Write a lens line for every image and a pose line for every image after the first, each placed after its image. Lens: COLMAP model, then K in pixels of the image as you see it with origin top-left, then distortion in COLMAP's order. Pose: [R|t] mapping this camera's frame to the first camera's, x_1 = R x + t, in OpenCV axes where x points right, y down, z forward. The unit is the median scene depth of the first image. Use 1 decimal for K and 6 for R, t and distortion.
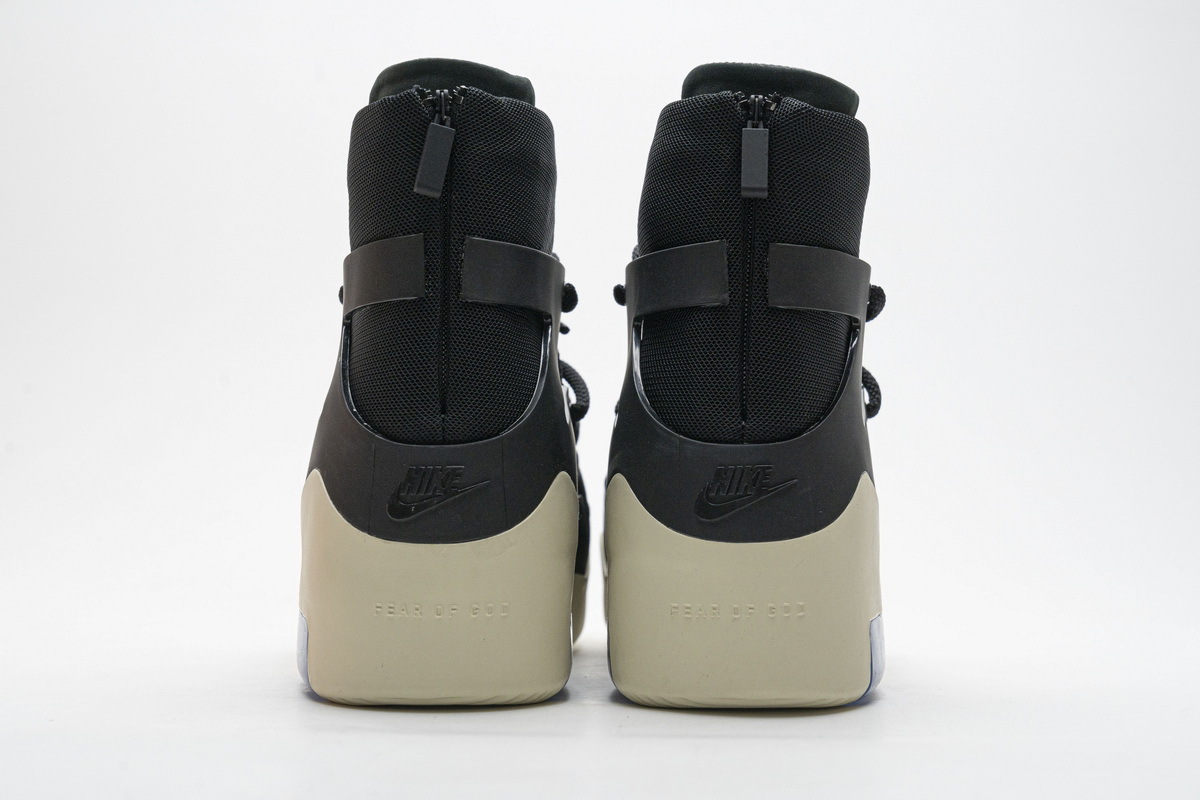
lens RADIAL K [[2443.0, 0, 600.0], [0, 2443.0, 400.0], [0, 0, 1]] dist [0.036655, -0.497495]
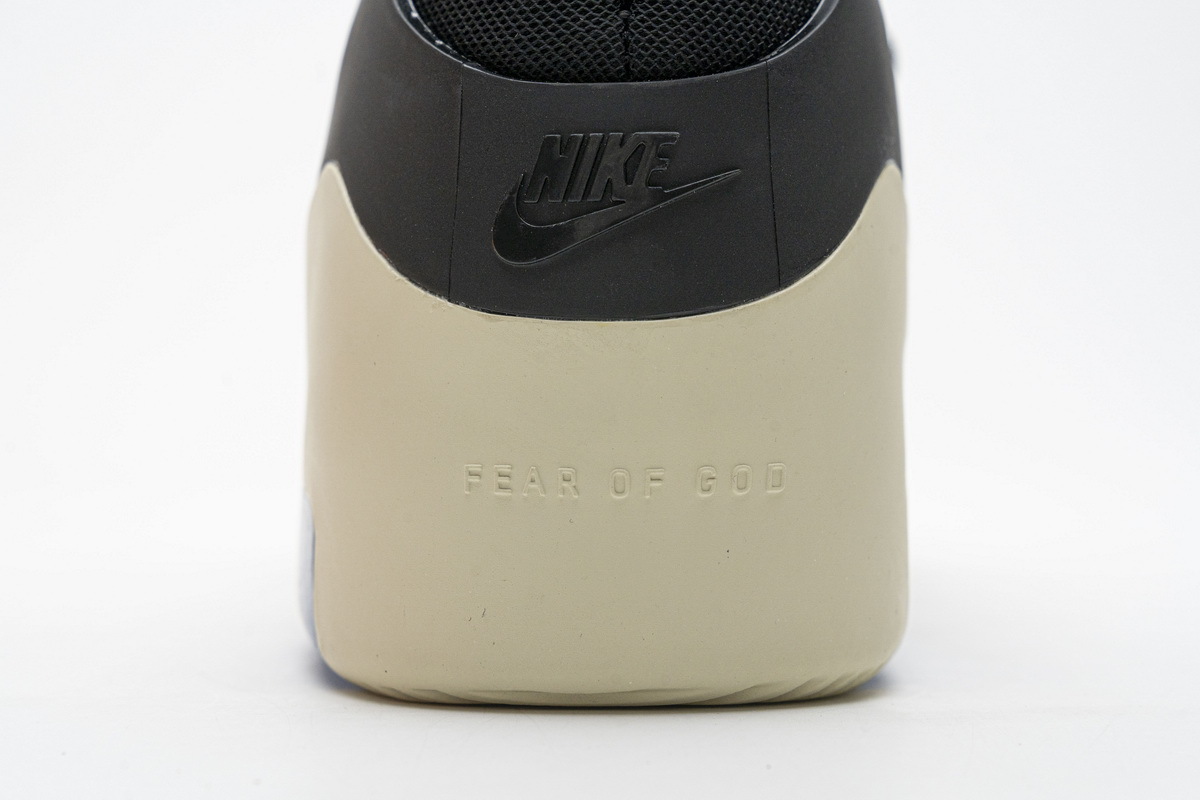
lens RADIAL K [[2443.0, 0, 600.0], [0, 2443.0, 400.0], [0, 0, 1]] dist [0.036655, -0.497495]
pose [[0.999041, -0.003759, -0.043627, -0.050761], [0.005777, 0.998914, 0.046227, 0.052820], [0.043406, -0.046434, 0.997978, 0.584446]]
